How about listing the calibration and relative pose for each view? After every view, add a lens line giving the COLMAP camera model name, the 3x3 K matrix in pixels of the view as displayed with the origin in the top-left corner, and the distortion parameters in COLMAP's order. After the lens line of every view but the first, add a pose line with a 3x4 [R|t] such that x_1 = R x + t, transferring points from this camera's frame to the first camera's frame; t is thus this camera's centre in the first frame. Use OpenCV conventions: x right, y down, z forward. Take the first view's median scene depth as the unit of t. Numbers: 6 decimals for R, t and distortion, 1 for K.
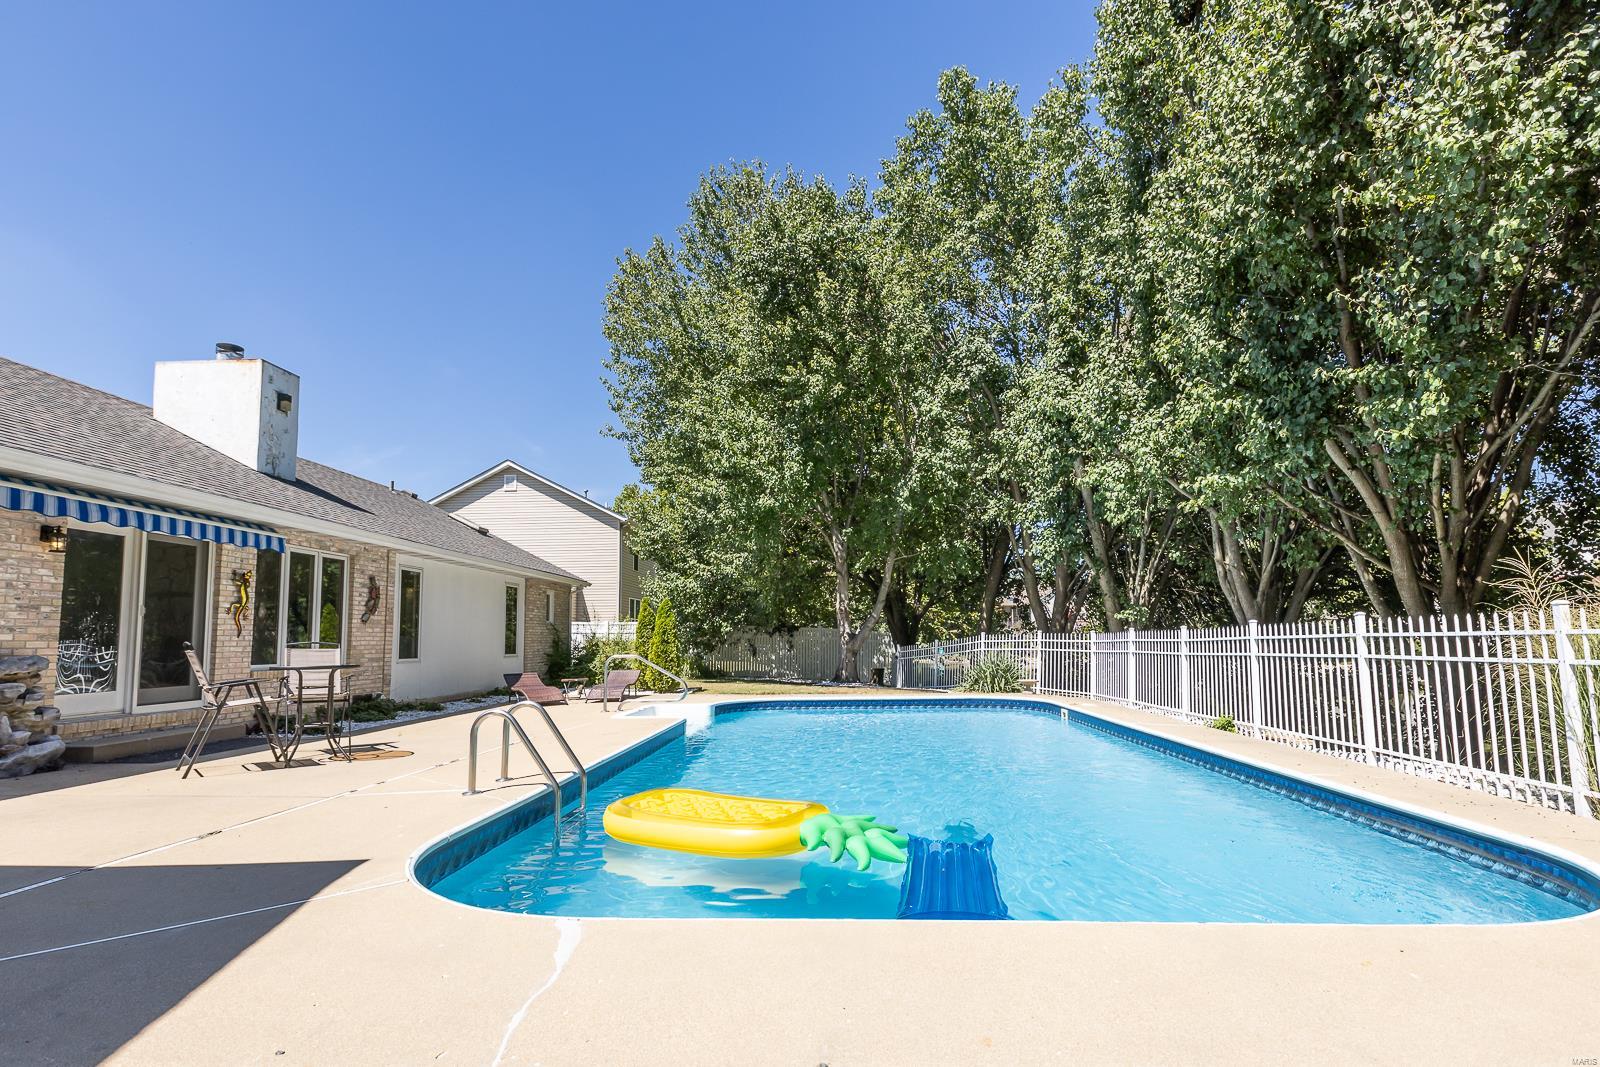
lens RADIAL K [[749.7, 0, 792.0], [0, 749.7, 580.0], [0, 0, 1]] dist [0.010340, -0.002405]
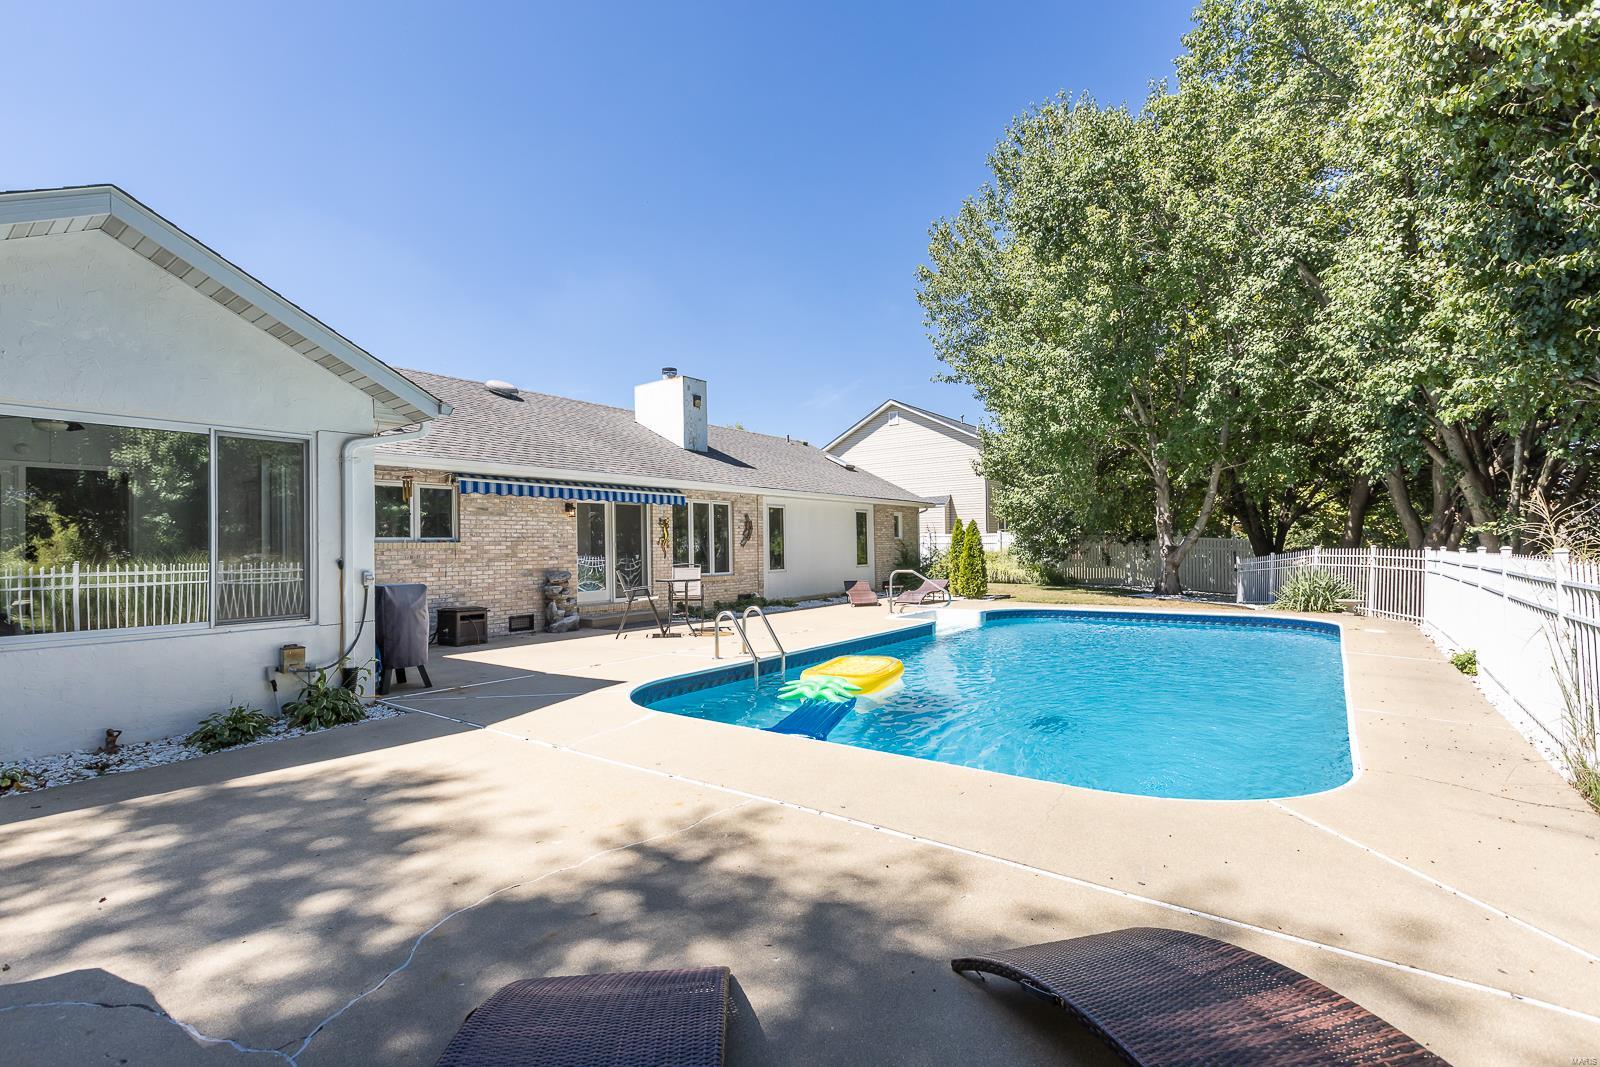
lens RADIAL K [[749.7, 0, 817.4], [0, 749.7, 528.8], [0, 0, 1]] dist [0.010340, -0.002405]
pose [[0.834617, -0.016872, -0.550572, 0.344361], [0.054042, 0.997217, 0.051364, -0.042157], [0.548173, -0.072623, 0.833206, -0.139651]]
